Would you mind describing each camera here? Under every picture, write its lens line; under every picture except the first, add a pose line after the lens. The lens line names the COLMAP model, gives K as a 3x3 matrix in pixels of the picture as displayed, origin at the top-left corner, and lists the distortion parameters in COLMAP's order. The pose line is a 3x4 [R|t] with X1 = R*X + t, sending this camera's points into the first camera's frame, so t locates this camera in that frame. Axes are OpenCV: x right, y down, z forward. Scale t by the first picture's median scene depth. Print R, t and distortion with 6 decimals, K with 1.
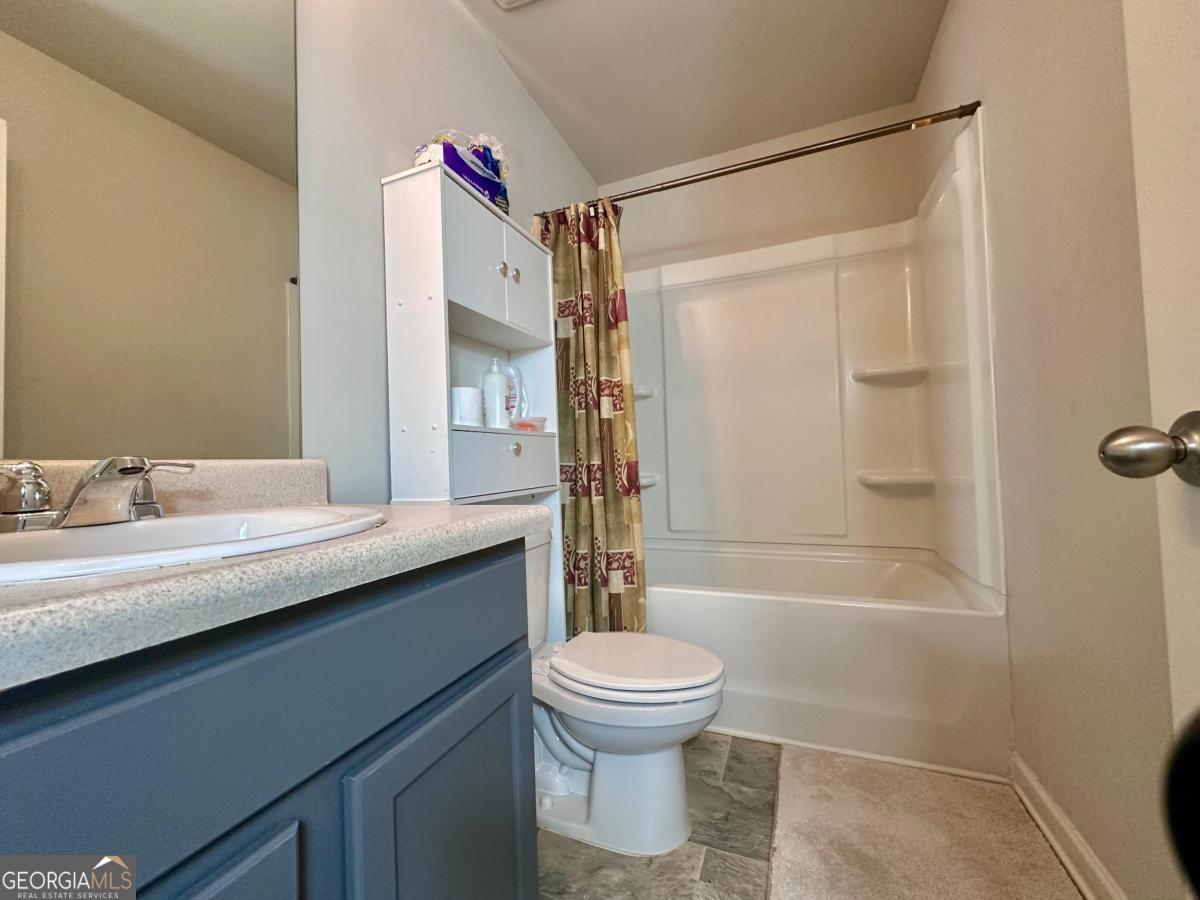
lens RADIAL K [[478.3, 0, 600.5], [0, 478.3, 448.5], [0, 0, 1]] dist [-0.008351, 0.001397]
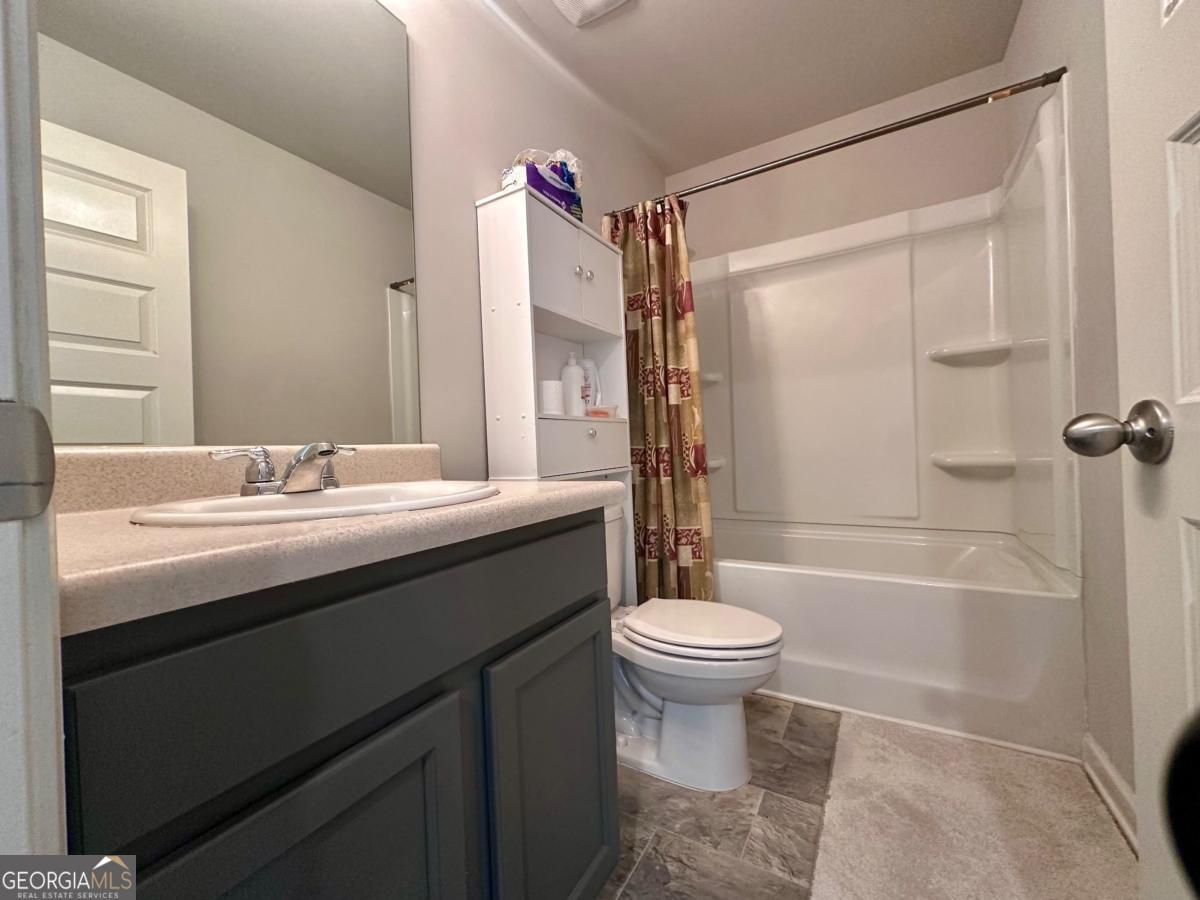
lens RADIAL K [[478.3, 0, 599.8], [0, 478.3, 449.0], [0, 0, 1]] dist [-0.008351, 0.001397]
pose [[0.989551, -0.003910, -0.144128, 0.003003], [0.008960, 0.999368, 0.034409, -0.001993], [0.143902, -0.035341, 0.988961, -0.097611]]
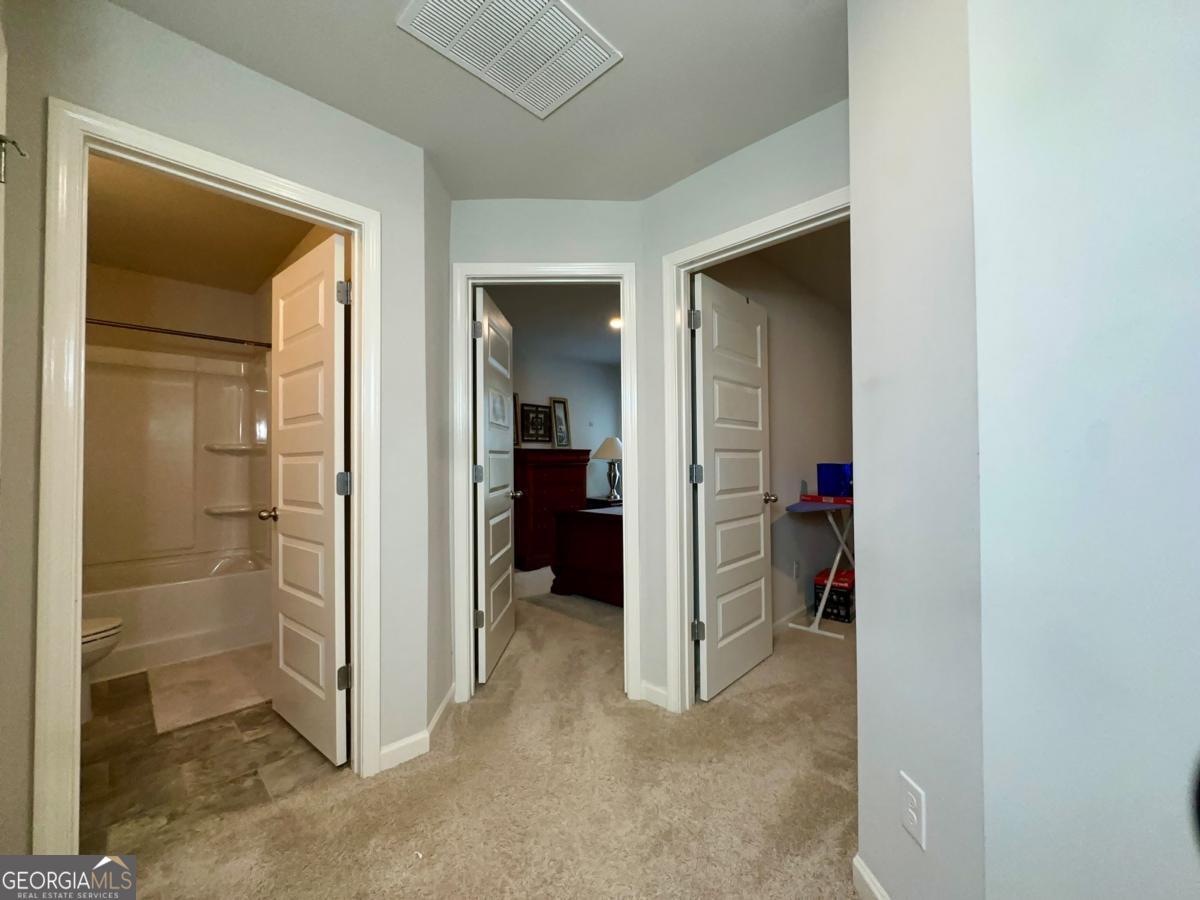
lens RADIAL K [[478.3, 0, 602.8], [0, 478.3, 451.4], [0, 0, 1]] dist [-0.008351, 0.001397]
pose [[0.357946, 0.036469, 0.933030, -0.623445], [-0.032870, 0.999110, -0.026442, -0.168012], [-0.933163, -0.021204, 0.358827, -1.082507]]
